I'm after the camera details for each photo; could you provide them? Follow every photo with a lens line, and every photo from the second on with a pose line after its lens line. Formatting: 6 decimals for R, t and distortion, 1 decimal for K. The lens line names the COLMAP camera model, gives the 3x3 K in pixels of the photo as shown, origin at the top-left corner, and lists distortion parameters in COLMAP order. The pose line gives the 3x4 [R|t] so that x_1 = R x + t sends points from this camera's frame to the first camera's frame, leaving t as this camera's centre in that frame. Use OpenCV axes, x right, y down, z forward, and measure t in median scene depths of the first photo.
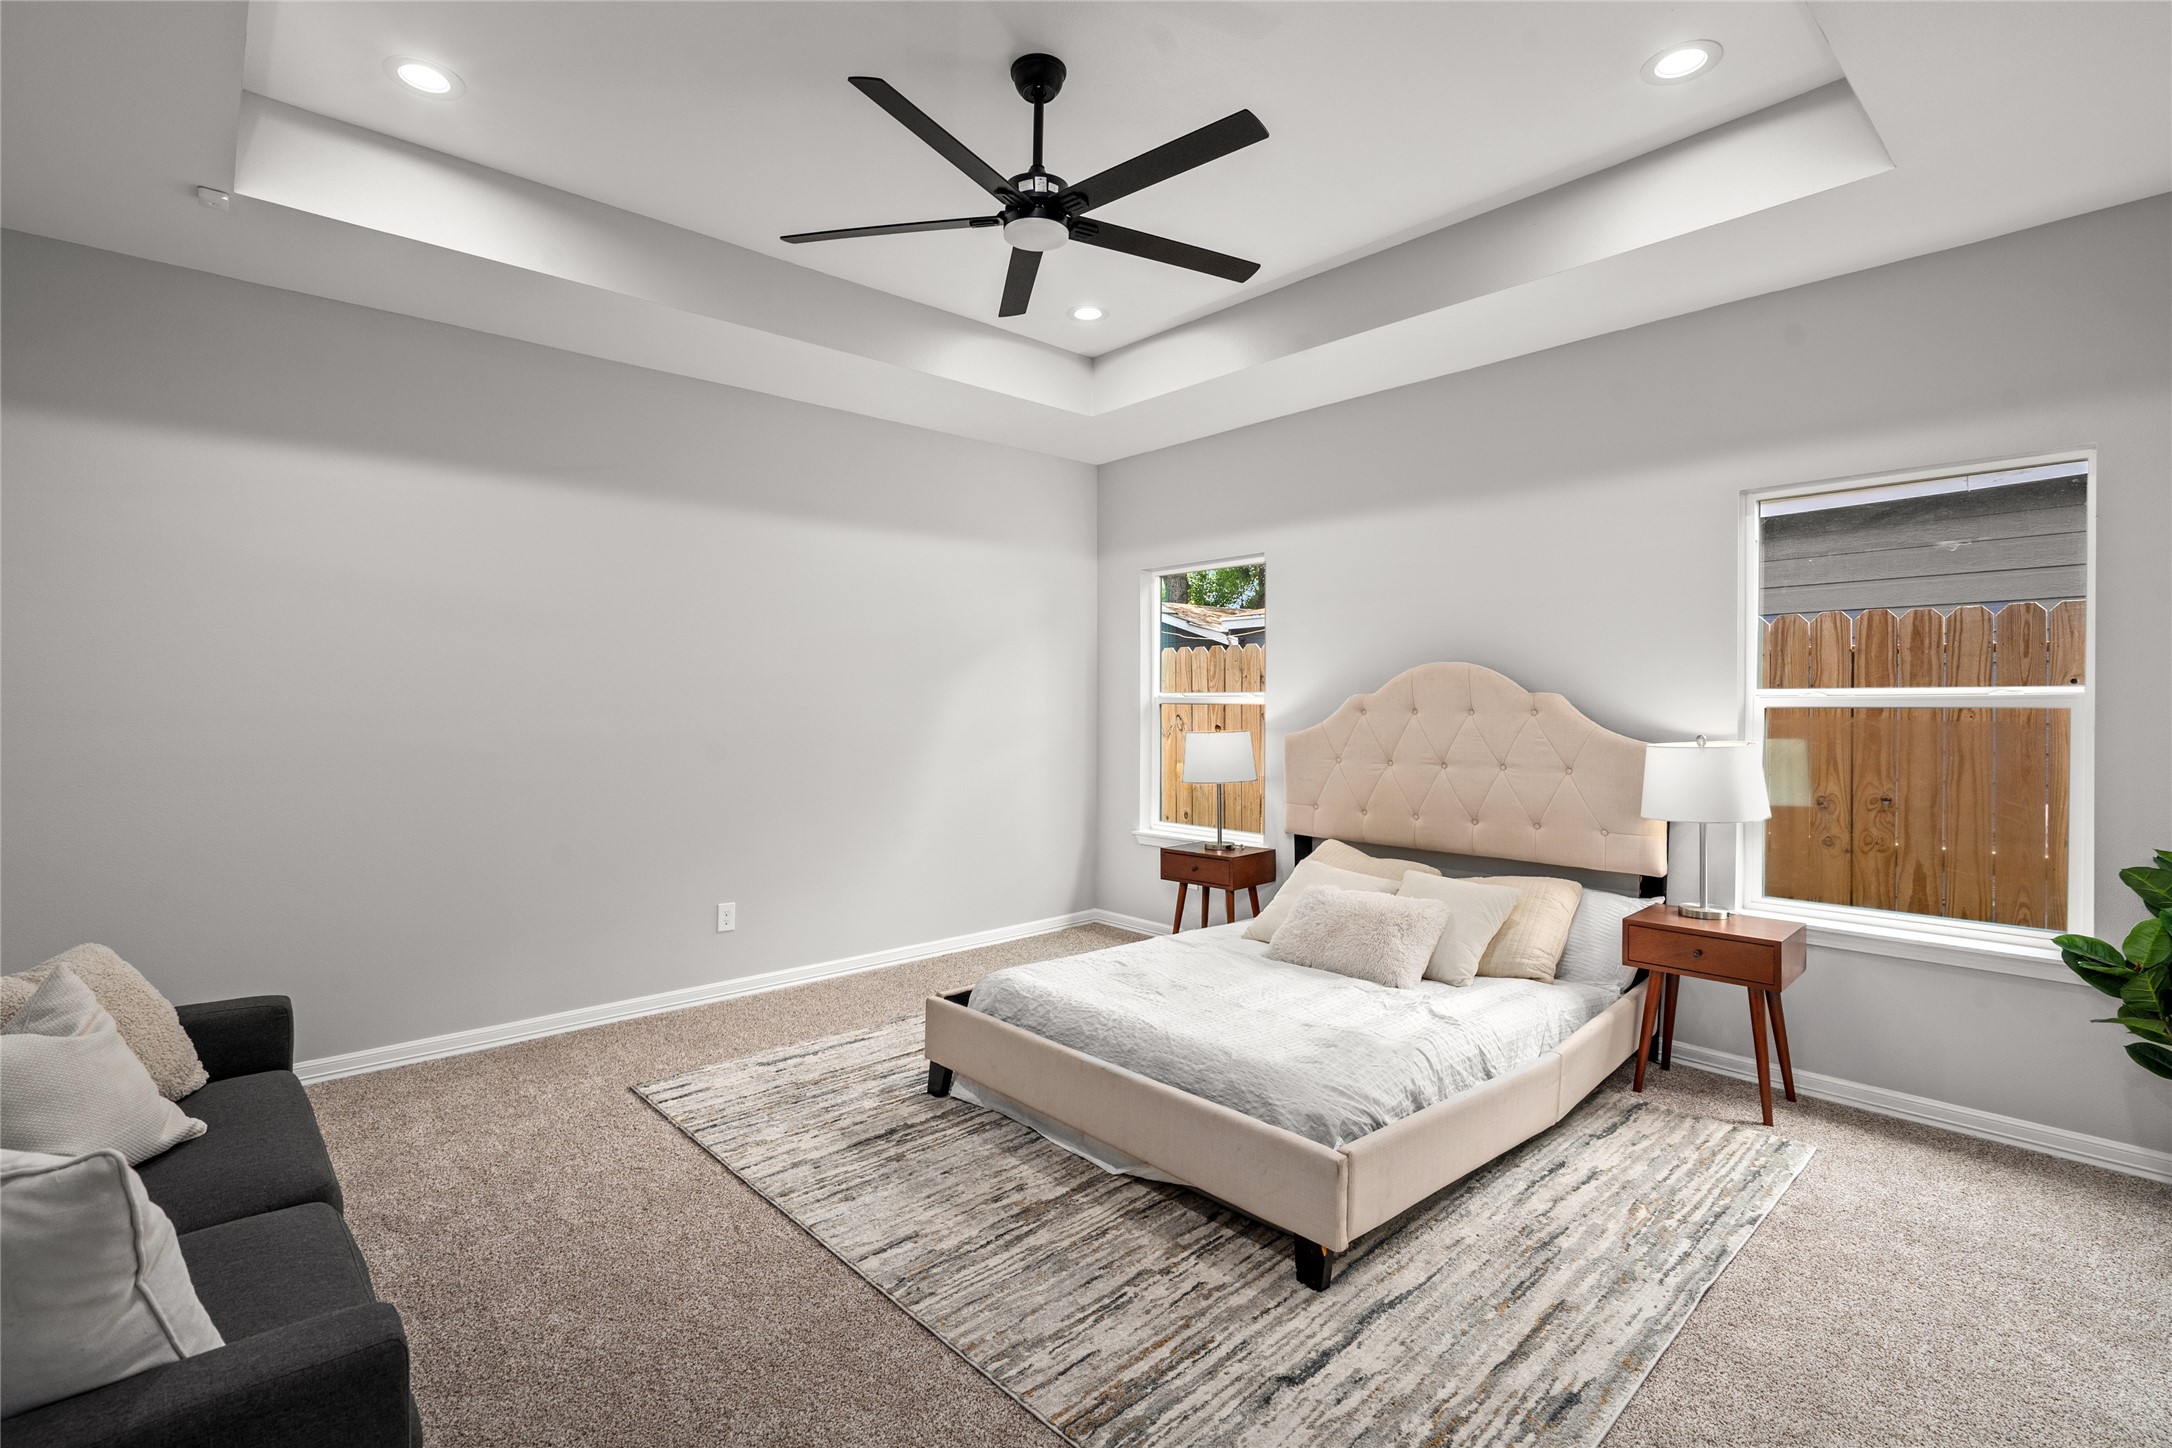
lens RADIAL K [[988.3, 0, 1085.9], [0, 988.3, 718.6], [0, 0, 1]] dist [0.000391, 0.001006]
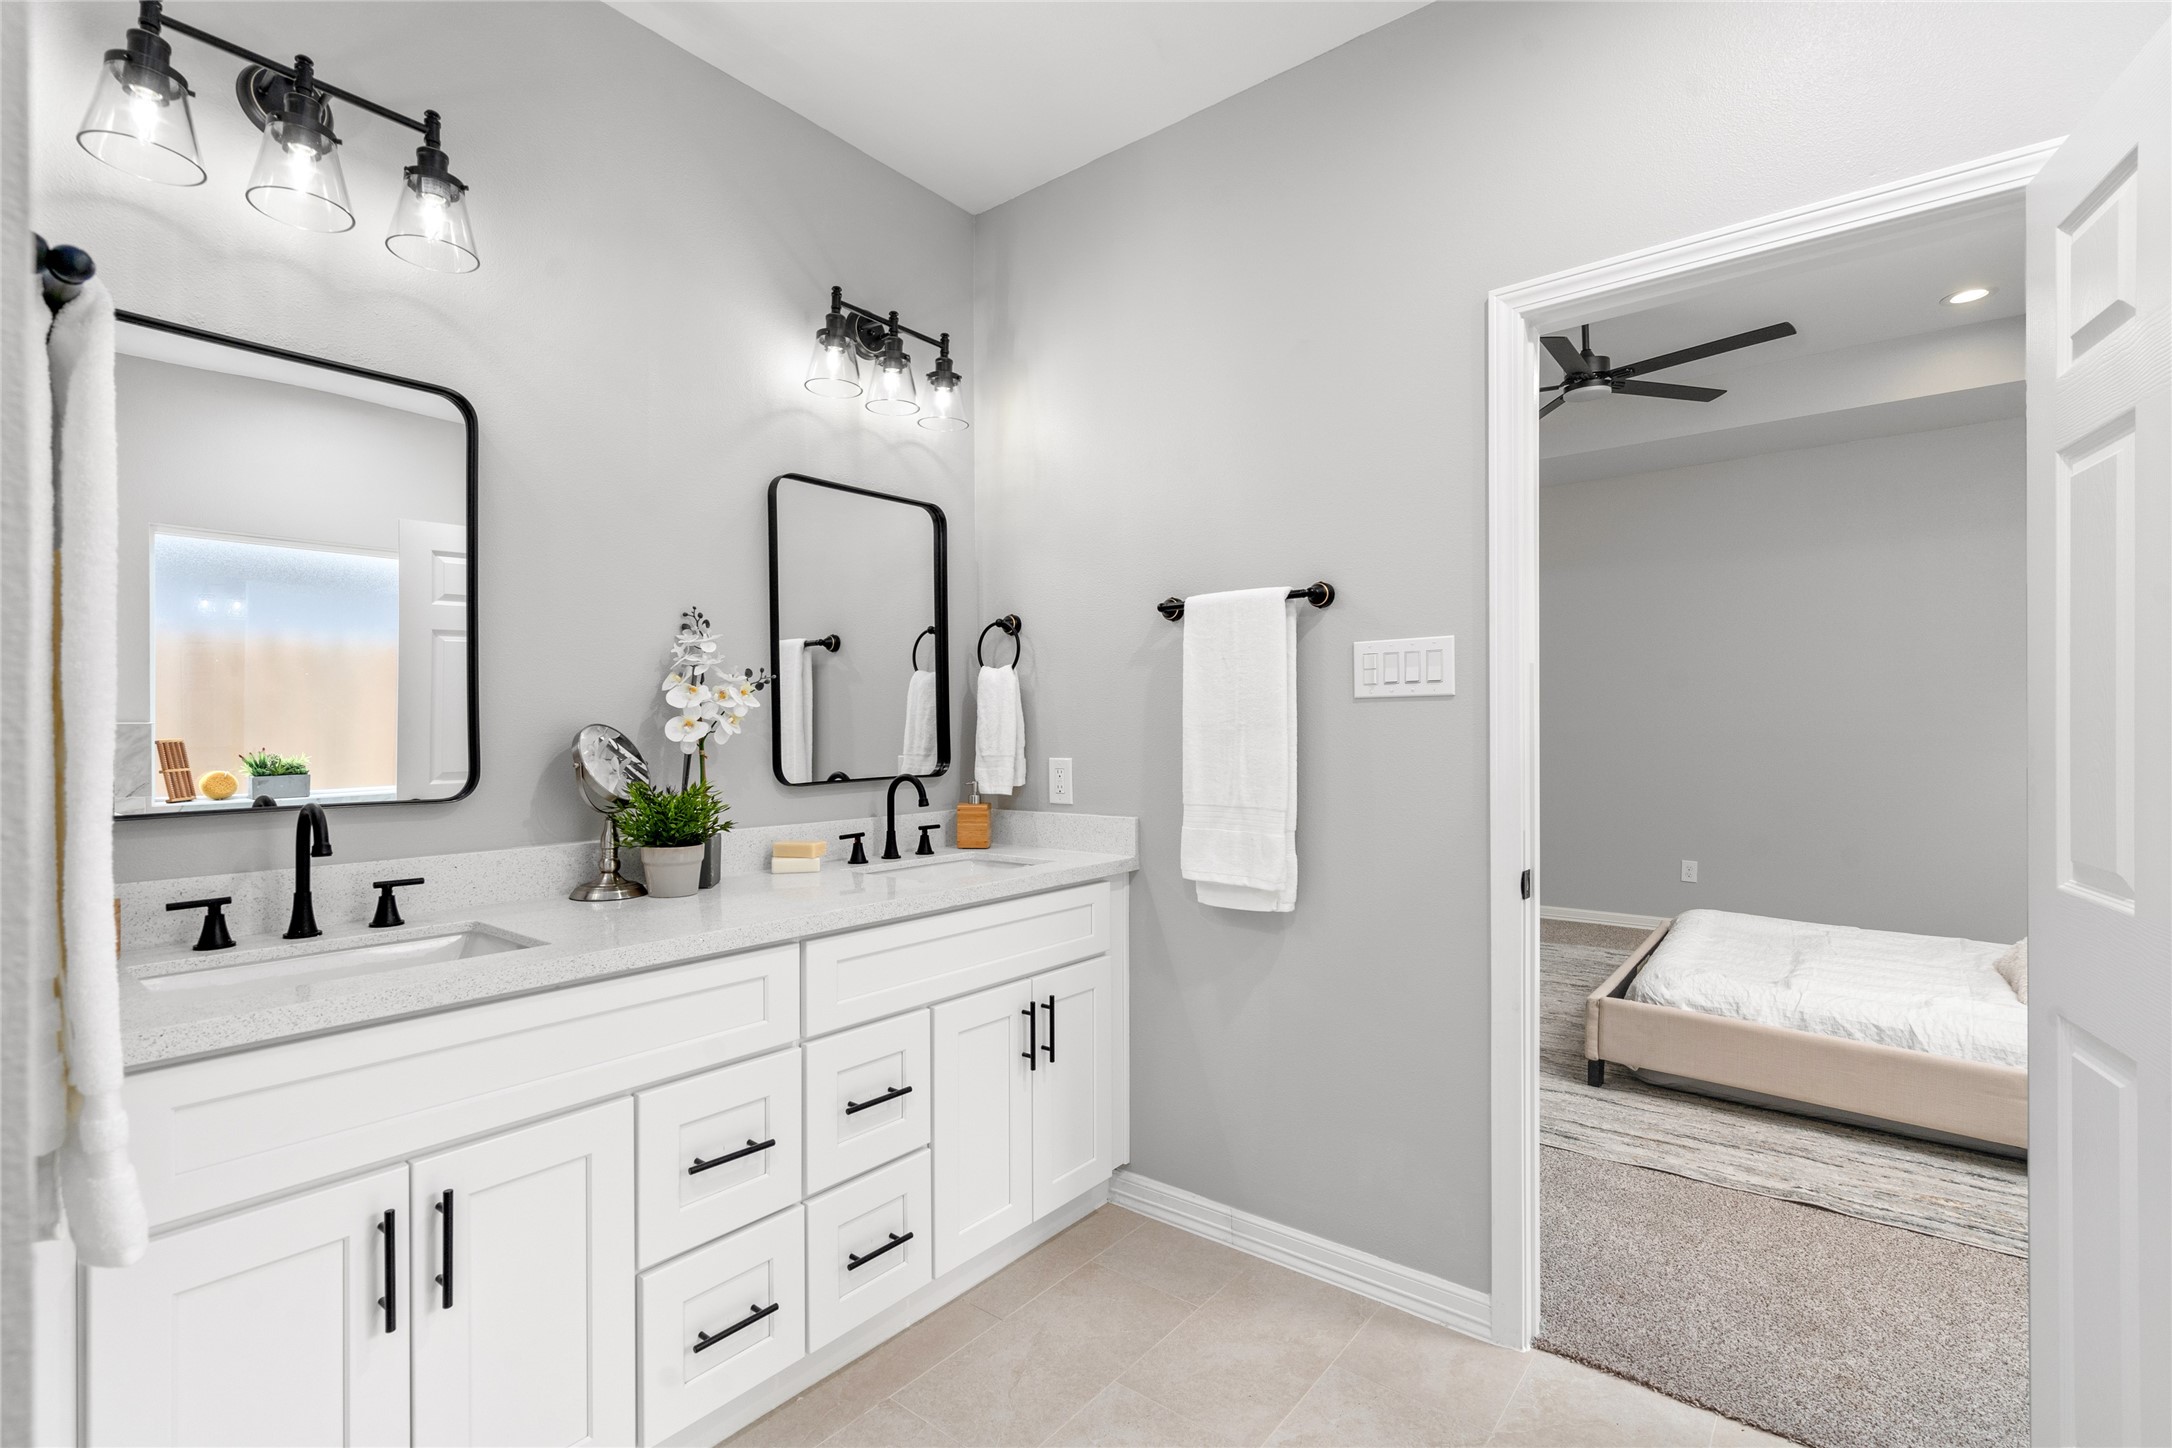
lens RADIAL K [[988.3, 0, 1088.4], [0, 988.3, 730.4], [0, 0, 1]] dist [0.000391, 0.001006]
pose [[0.158139, -0.002944, -0.987412, 1.408400], [-0.001424, 0.999994, -0.003210, 0.028754], [0.987416, 0.001914, 0.158134, -0.012386]]
